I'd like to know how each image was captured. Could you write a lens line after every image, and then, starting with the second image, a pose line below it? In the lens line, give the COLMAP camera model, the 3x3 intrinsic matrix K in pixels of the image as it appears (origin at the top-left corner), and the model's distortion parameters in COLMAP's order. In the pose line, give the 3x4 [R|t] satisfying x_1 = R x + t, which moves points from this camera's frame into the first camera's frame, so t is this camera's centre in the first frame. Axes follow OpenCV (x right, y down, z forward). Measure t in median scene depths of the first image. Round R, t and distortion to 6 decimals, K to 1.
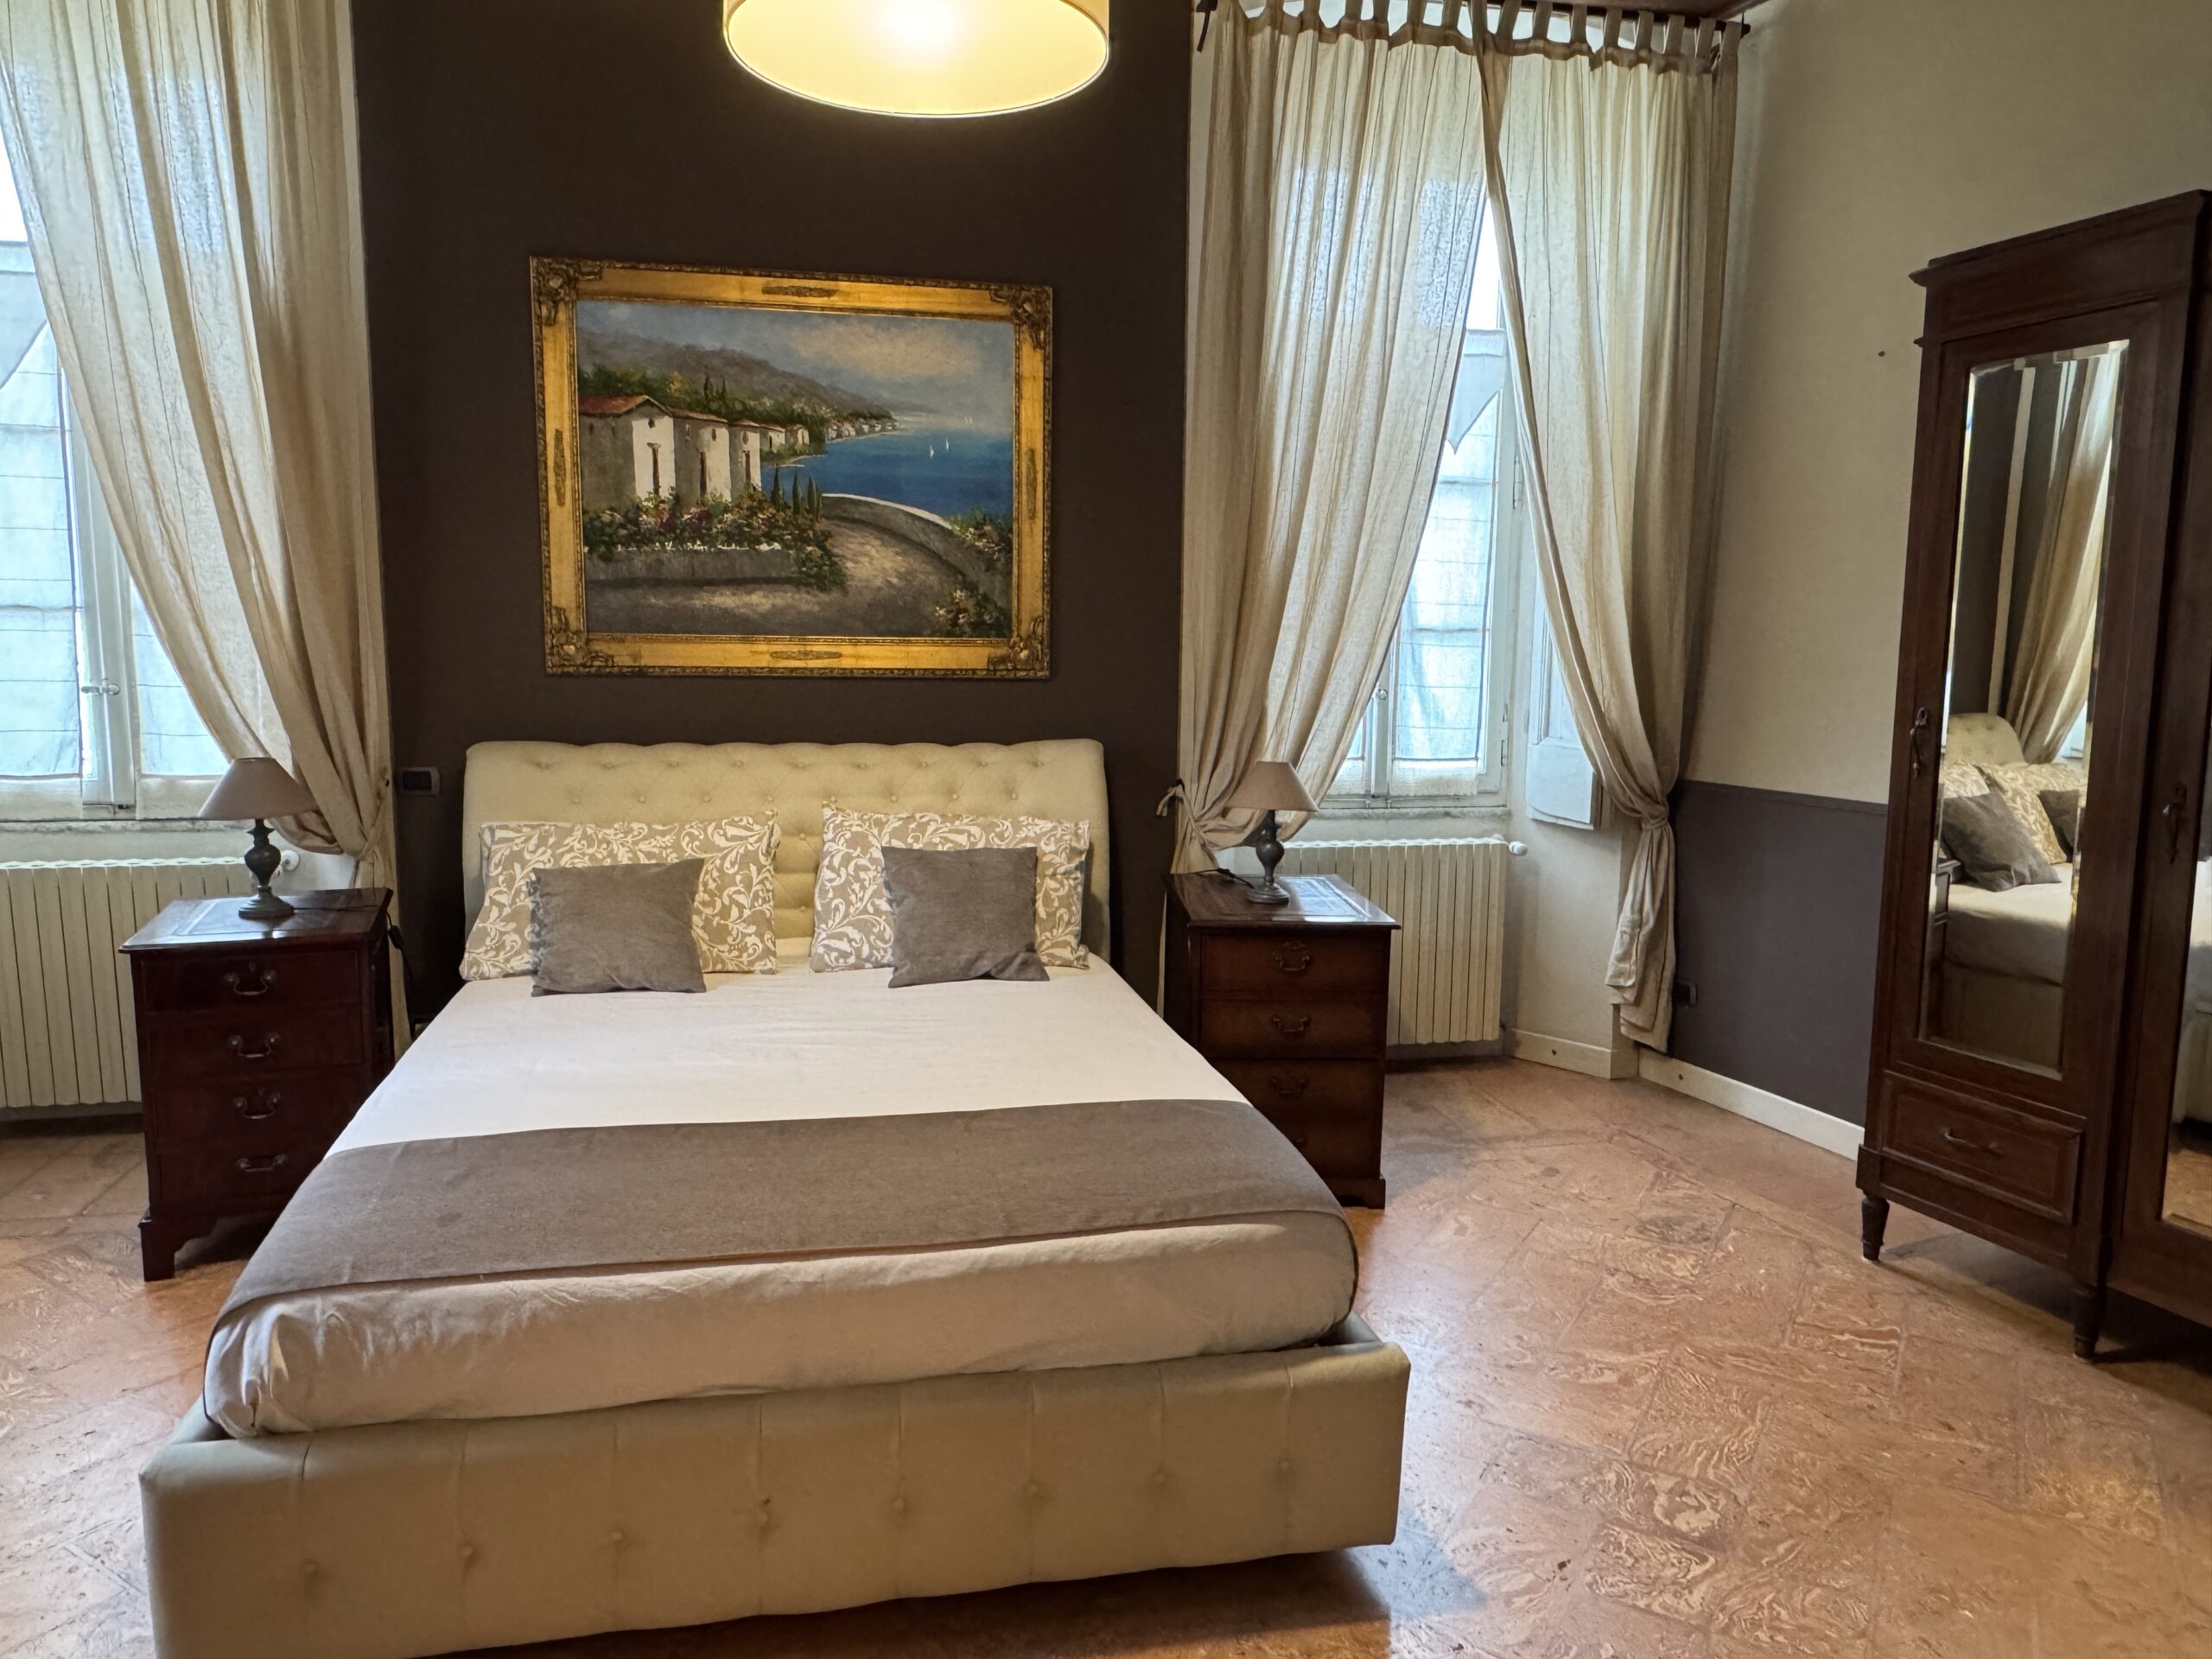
lens RADIAL K [[1482.1, 0, 1108.6], [0, 1482.1, 827.5], [0, 0, 1]] dist [0.004706, 0.000217]
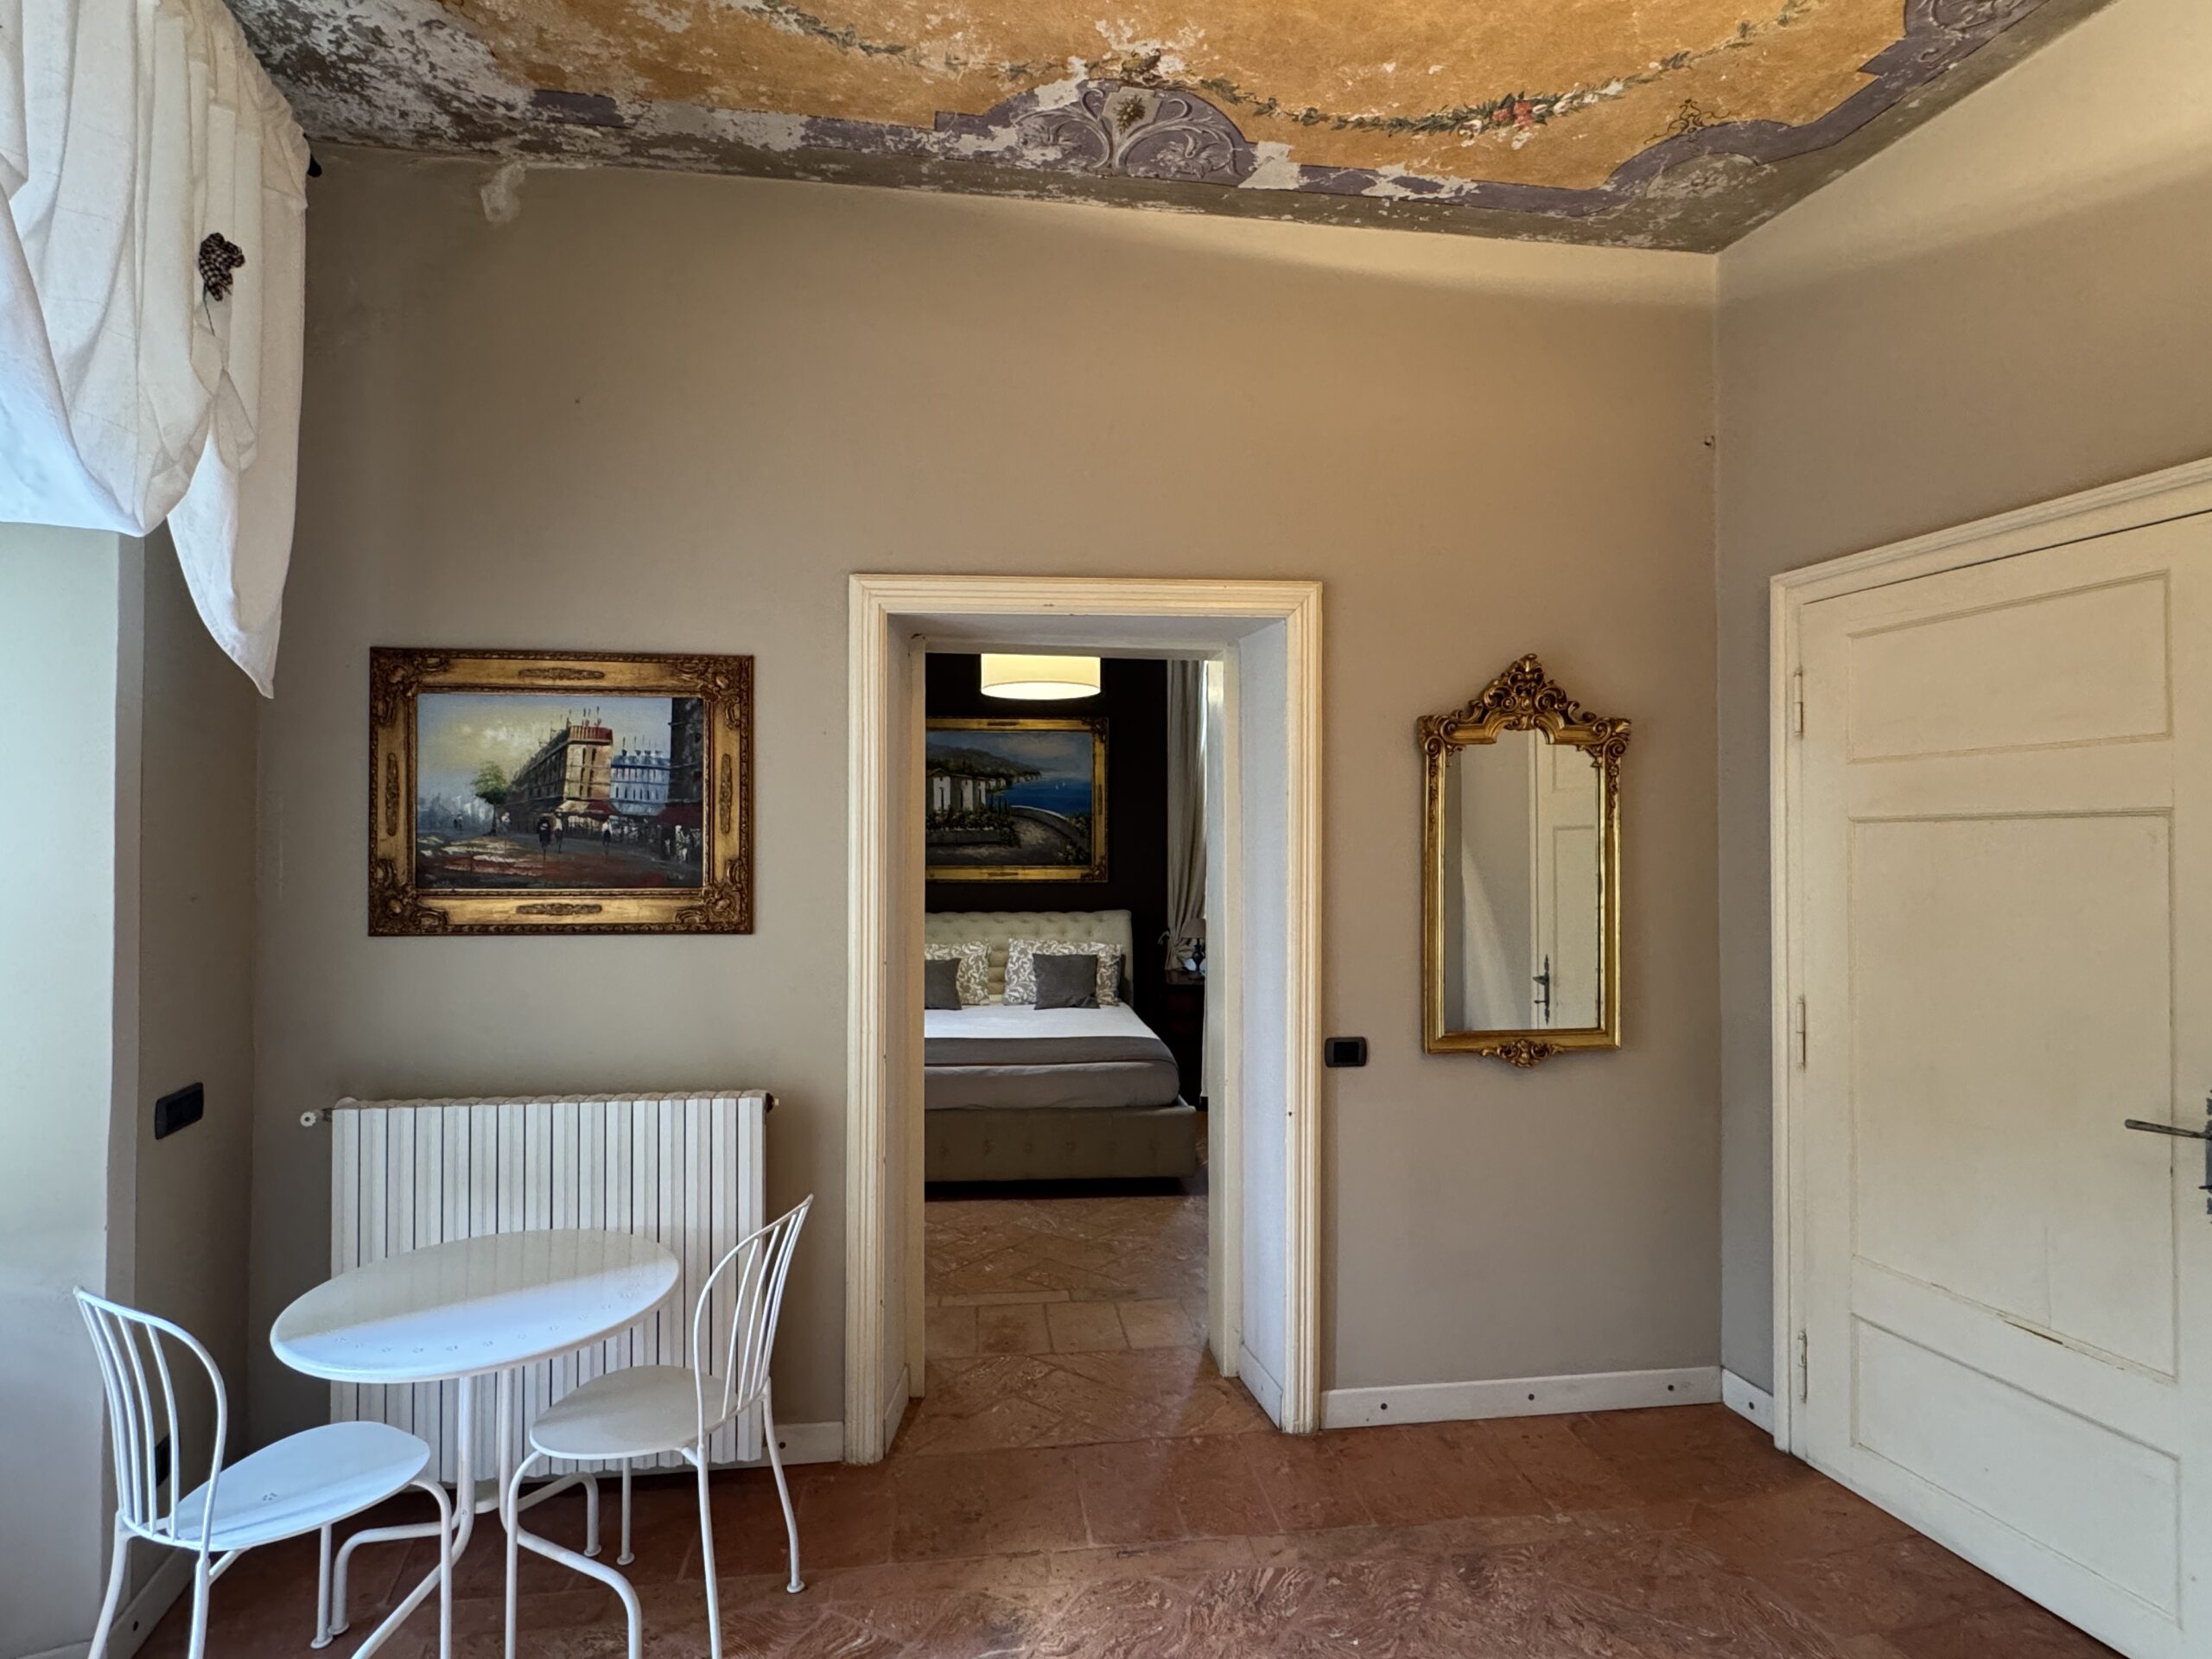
lens RADIAL K [[1095.2, 0, 1105.4], [0, 1095.2, 830.9], [0, 0, 1]] dist [-0.000500, -0.000006]
pose [[0.994394, -0.012952, -0.104943, 0.141291], [-0.002112, 0.989838, -0.142183, 0.062597], [0.105718, 0.141607, 0.984262, -0.705290]]
